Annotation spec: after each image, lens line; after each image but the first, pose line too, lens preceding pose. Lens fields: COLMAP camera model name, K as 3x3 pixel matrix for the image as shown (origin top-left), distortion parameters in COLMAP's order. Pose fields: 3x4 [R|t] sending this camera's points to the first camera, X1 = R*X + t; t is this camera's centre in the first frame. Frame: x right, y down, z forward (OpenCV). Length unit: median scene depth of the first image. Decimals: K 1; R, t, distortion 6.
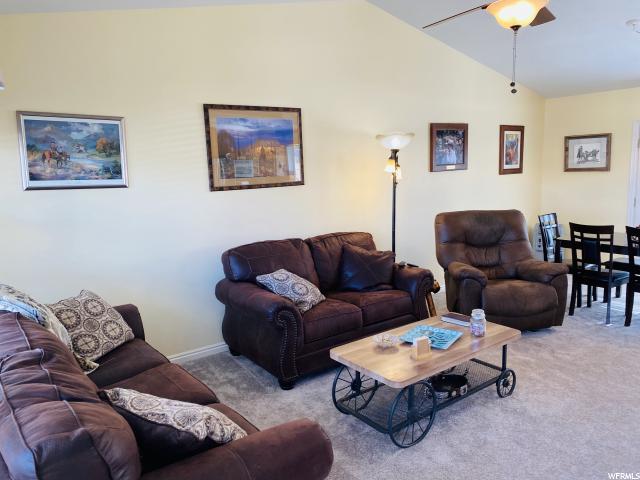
lens RADIAL K [[482.4, 0, 320.0], [0, 482.4, 240.0], [0, 0, 1]] dist [0.028508, -0.041334]
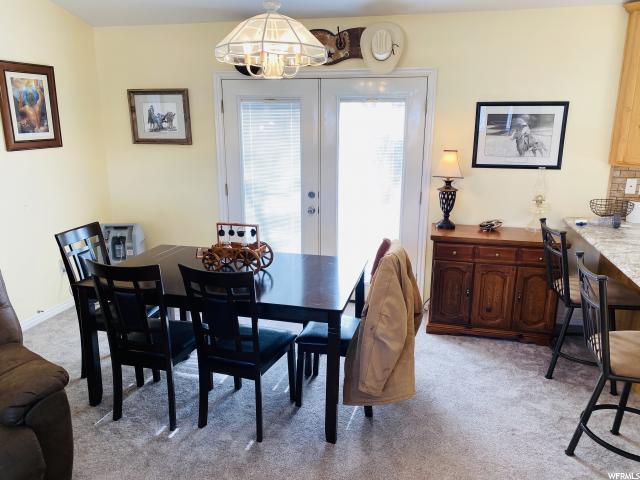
lens RADIAL K [[482.4, 0, 320.0], [0, 482.4, 240.0], [0, 0, 1]] dist [0.028508, -0.041334]
pose [[0.779955, -0.124519, 0.613323, 0.455809], [0.067371, 0.991017, 0.115526, -0.113777], [-0.622198, -0.048785, 0.781338, 0.513622]]
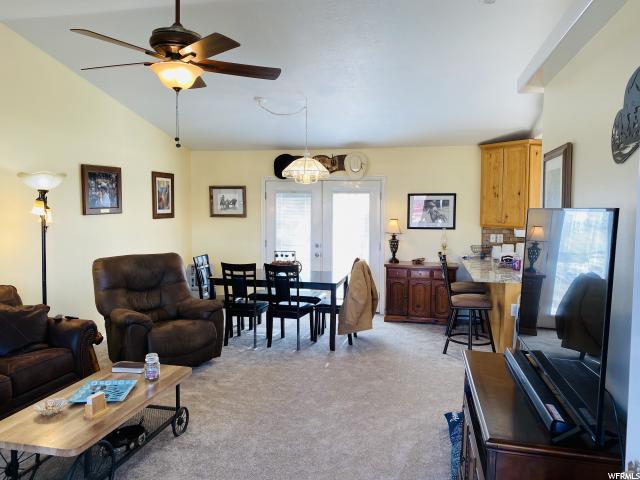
lens RADIAL K [[480.0, 0, 329.0], [0, 480.0, 239.6], [0, 0, 1]] dist [0.033626, -0.057388]
pose [[0.752925, -0.013576, 0.657967, -0.033501], [0.071800, 0.995514, -0.061621, -0.002416], [-0.654178, 0.093638, 0.750522, -0.009378]]
